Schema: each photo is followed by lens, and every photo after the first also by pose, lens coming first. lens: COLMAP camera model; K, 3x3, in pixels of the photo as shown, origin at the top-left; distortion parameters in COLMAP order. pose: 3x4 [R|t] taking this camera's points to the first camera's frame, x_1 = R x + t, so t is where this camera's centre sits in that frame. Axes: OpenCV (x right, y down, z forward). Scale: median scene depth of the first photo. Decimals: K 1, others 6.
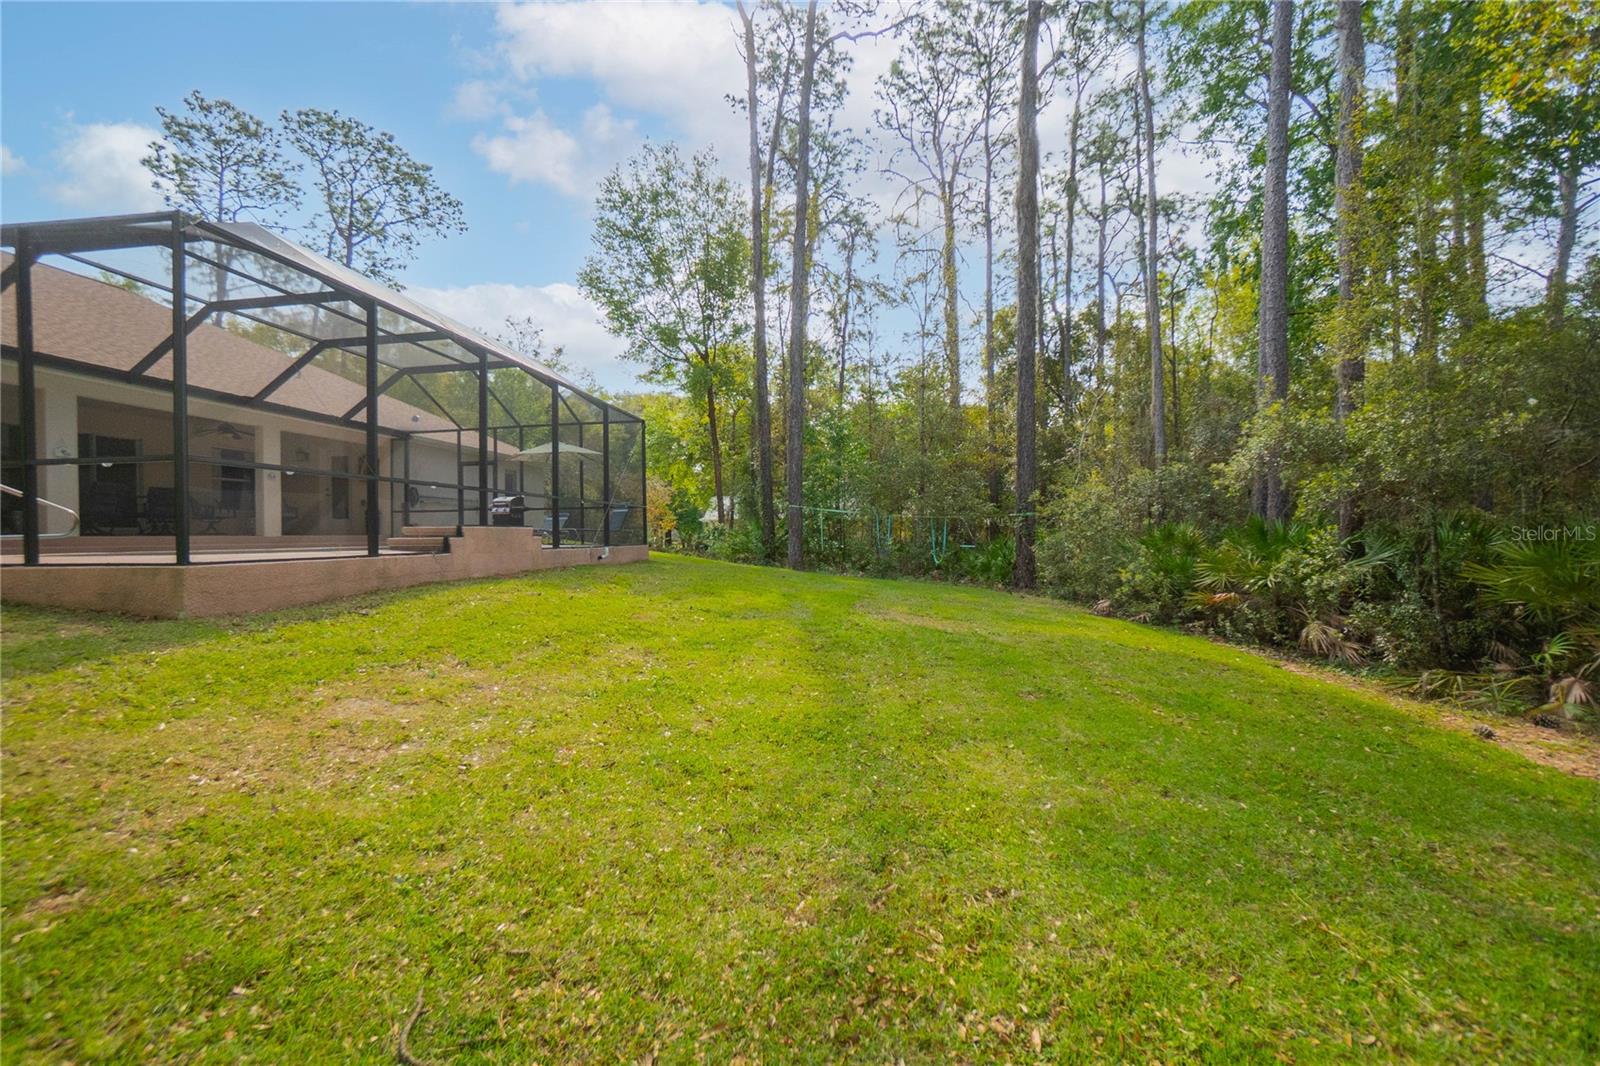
lens RADIAL K [[731.2, 0, 810.3], [0, 731.2, 537.0], [0, 0, 1]] dist [-0.048986, 0.020327]
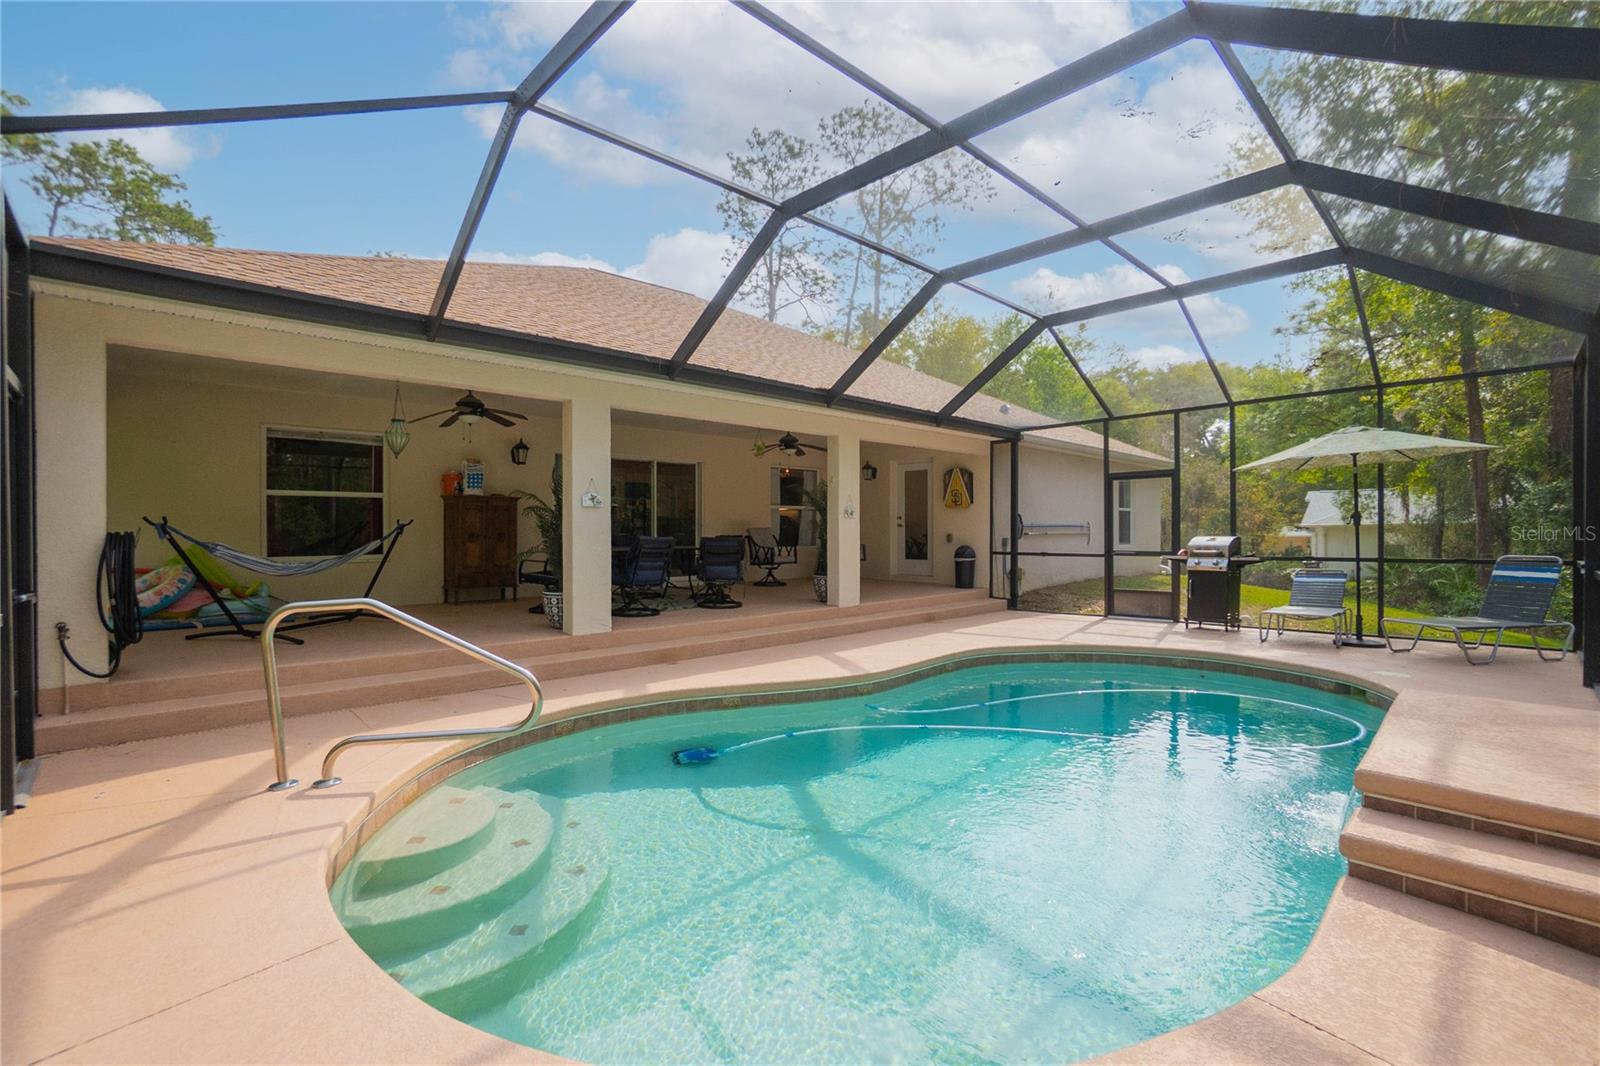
lens RADIAL K [[731.2, 0, 786.7], [0, 731.2, 533.5], [0, 0, 1]] dist [-0.048986, 0.020327]
pose [[0.785624, 0.009273, -0.618635, -0.397199], [-0.003041, 0.999933, 0.011127, -0.074754], [0.618697, -0.006860, 0.785600, 0.457244]]
